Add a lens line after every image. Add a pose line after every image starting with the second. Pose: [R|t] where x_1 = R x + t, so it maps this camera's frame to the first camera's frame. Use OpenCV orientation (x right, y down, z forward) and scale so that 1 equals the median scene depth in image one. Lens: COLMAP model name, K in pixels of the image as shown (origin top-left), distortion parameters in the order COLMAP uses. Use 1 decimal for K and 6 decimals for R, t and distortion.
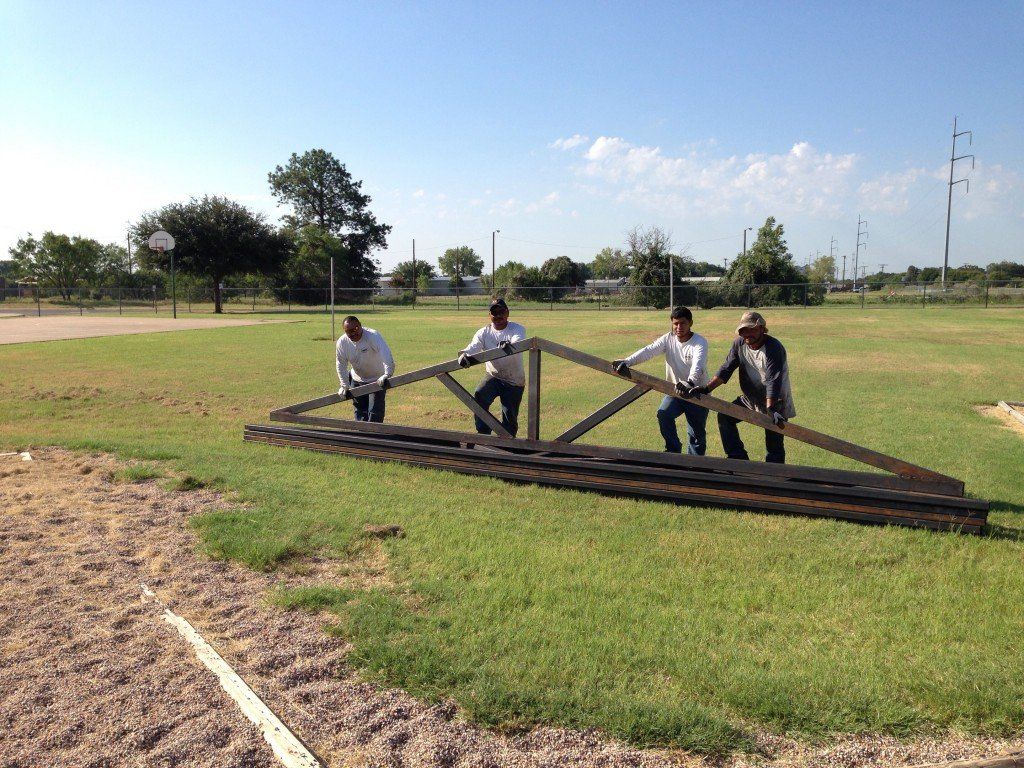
lens RADIAL K [[929.4, 0, 512.0], [0, 929.4, 384.0], [0, 0, 1]] dist [0.184204, -0.337097]
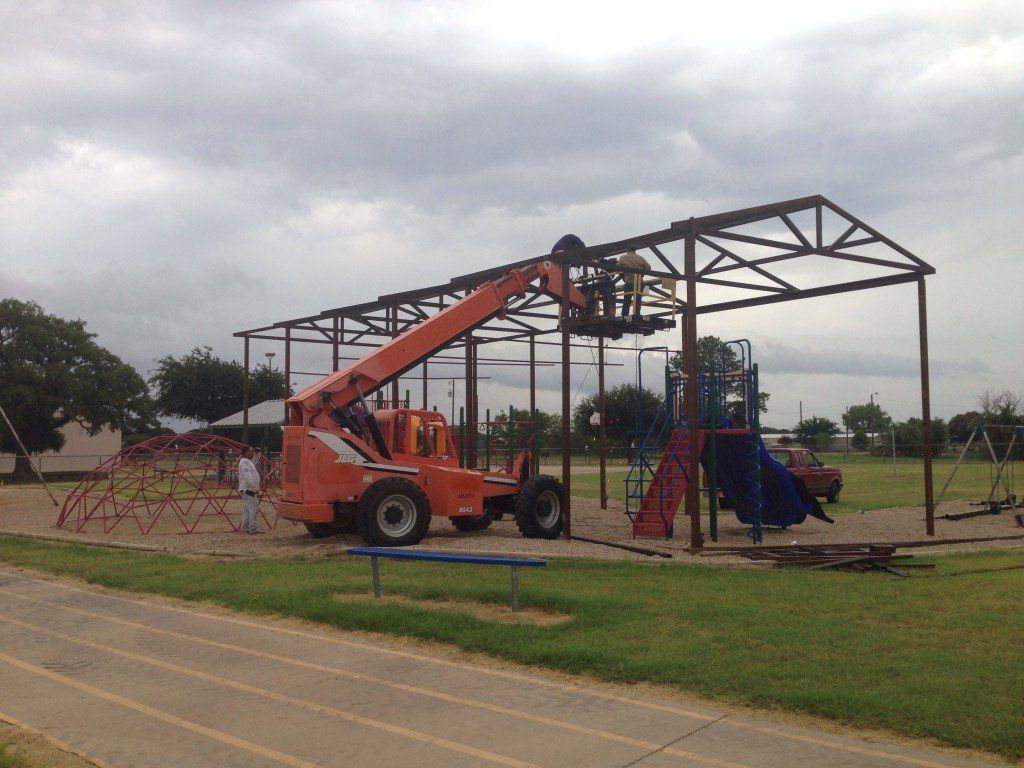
lens RADIAL K [[929.4, 0, 512.0], [0, 929.4, 384.0], [0, 0, 1]] dist [0.184204, -0.337097]
pose [[0.910824, -0.036409, -0.411187, 0.058989], [-0.032775, 0.986580, -0.159958, 0.018285], [0.411492, 0.159170, 0.897407, -0.187276]]
